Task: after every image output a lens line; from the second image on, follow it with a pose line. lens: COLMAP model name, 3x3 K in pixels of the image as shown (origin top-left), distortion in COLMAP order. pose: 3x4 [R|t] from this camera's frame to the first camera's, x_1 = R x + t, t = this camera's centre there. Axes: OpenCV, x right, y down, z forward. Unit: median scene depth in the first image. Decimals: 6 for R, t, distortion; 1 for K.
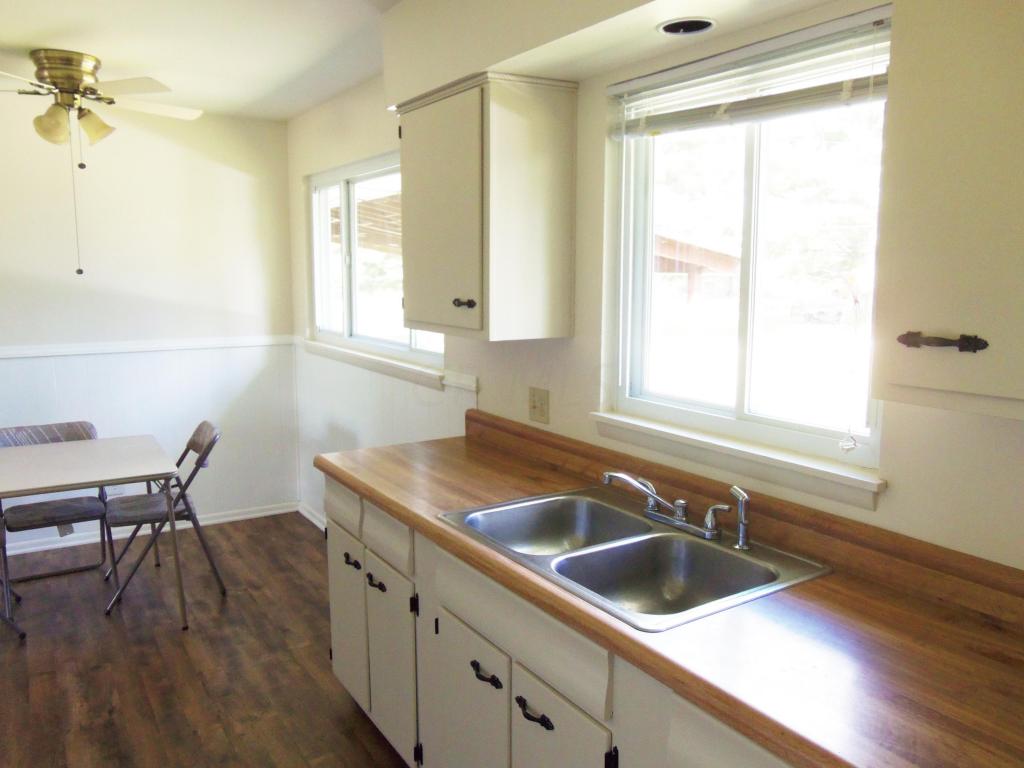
lens RADIAL K [[794.6, 0, 511.9], [0, 794.6, 391.8], [0, 0, 1]] dist [-0.042911, 0.030662]
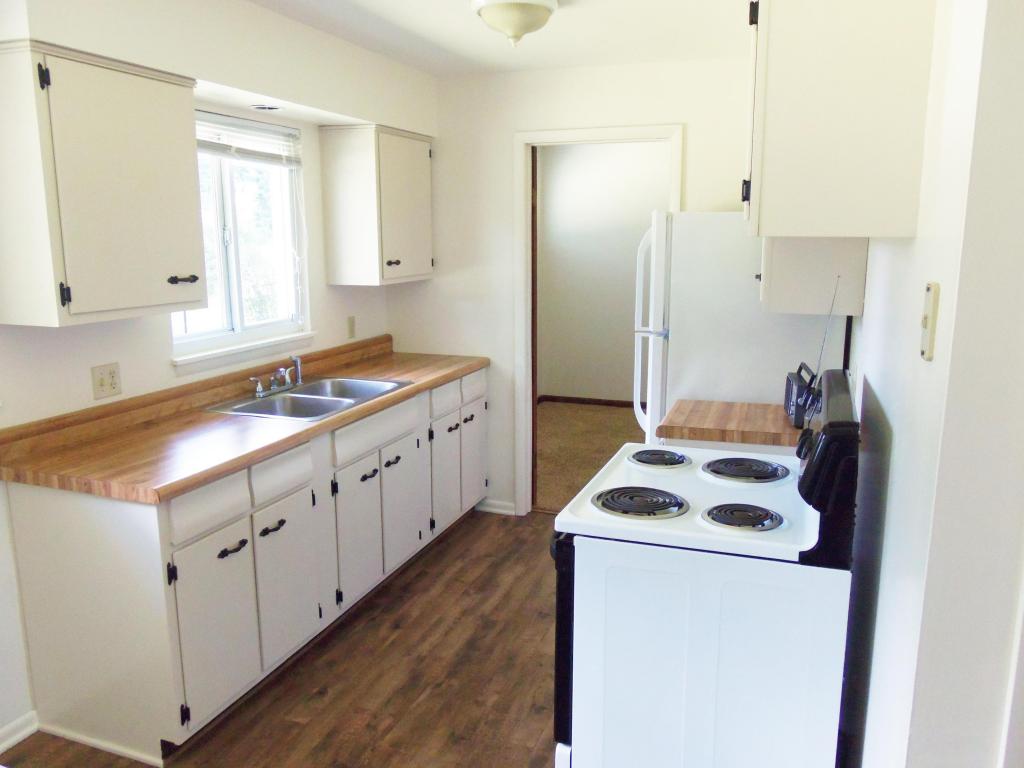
lens RADIAL K [[794.6, 0, 513.6], [0, 794.6, 383.0], [0, 0, 1]] dist [-0.042911, 0.030662]
pose [[-0.609387, -0.158681, 0.776832, -1.494714], [0.112268, 0.952628, 0.282659, -0.290140], [-0.784884, 0.259462, -0.562704, 1.604801]]
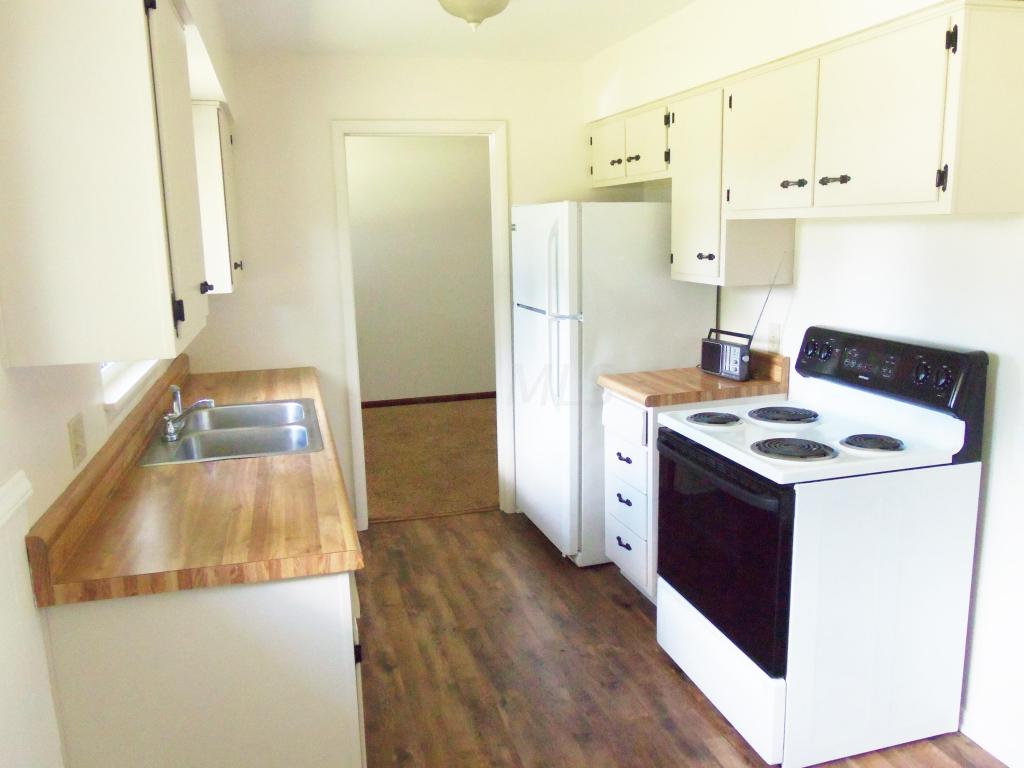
lens RADIAL K [[794.6, 0, 511.7], [0, 794.6, 379.6], [0, 0, 1]] dist [-0.042911, 0.030662]
pose [[-0.958463, -0.046496, 0.281401, -0.736710], [0.050524, 0.943342, 0.327953, -0.341270], [-0.280706, 0.328549, -0.901809, 2.091233]]
